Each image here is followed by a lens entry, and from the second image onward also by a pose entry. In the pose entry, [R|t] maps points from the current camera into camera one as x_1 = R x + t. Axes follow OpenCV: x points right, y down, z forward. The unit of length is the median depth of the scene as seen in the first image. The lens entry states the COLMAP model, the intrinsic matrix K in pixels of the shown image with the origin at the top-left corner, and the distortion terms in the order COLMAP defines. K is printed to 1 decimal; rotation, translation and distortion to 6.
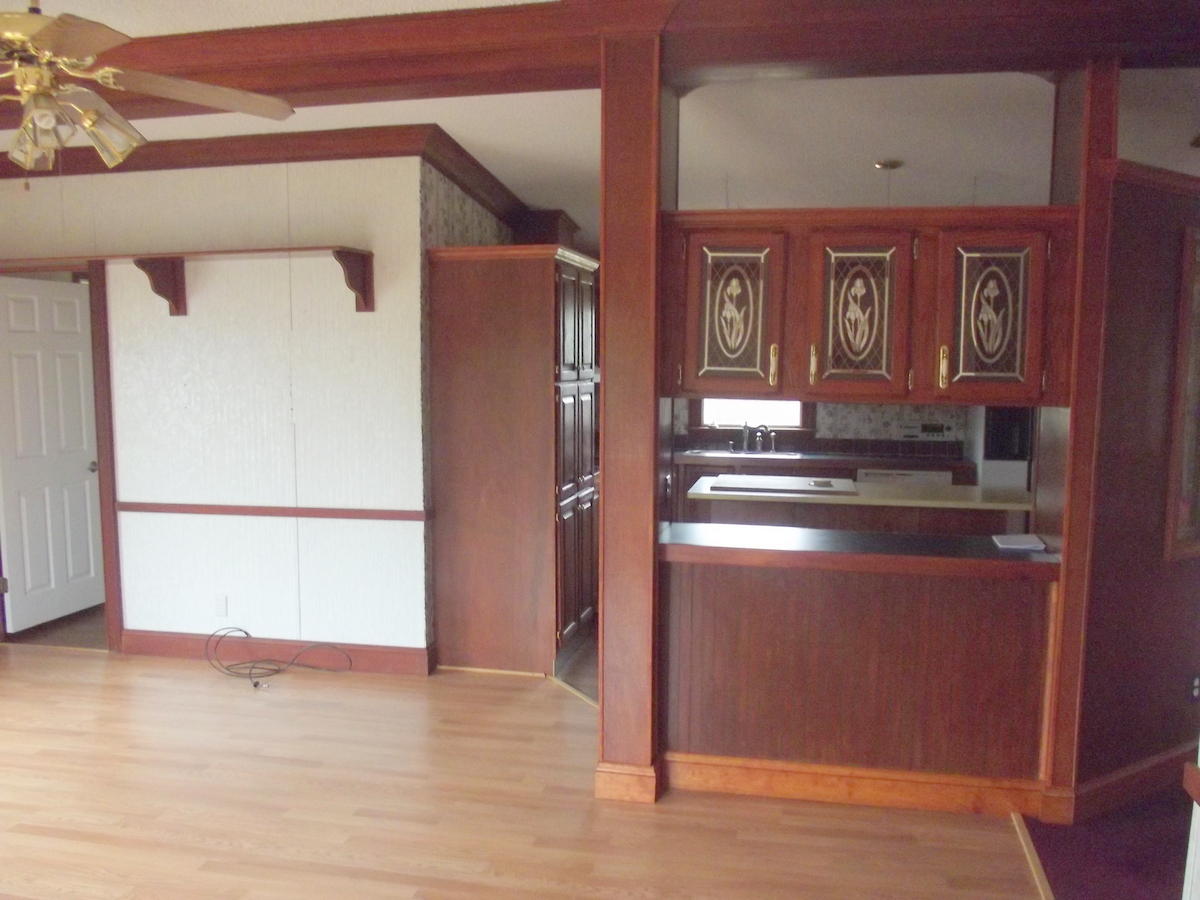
lens RADIAL K [[1013.3, 0, 600.2], [0, 1013.3, 452.9], [0, 0, 1]] dist [-0.047336, 0.005802]
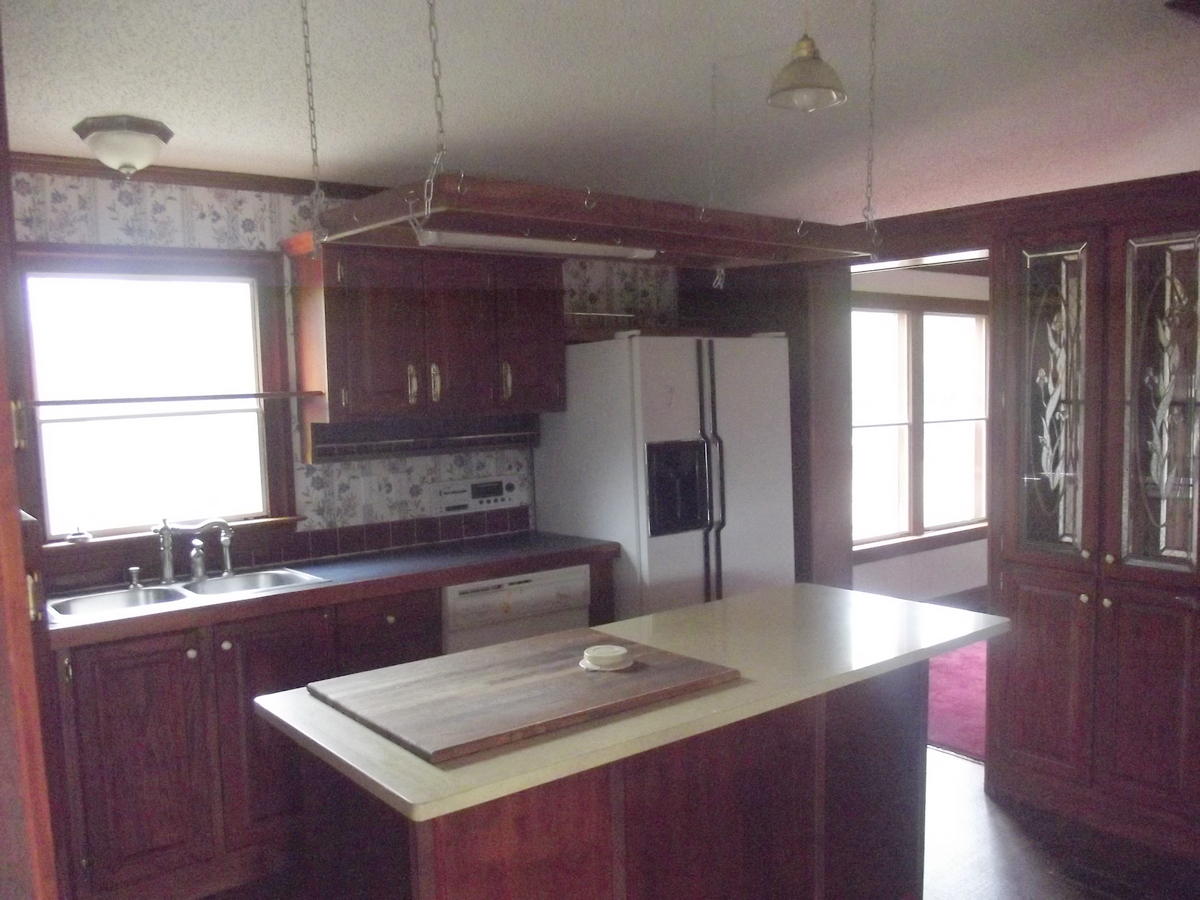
lens RADIAL K [[1013.3, 0, 600.4], [0, 1013.3, 451.7], [0, 0, 1]] dist [-0.047336, 0.005802]
pose [[0.619457, -0.080178, 0.780926, -0.089373], [0.103040, 0.994469, 0.020368, -0.051046], [-0.778239, 0.067849, 0.624292, 0.568343]]
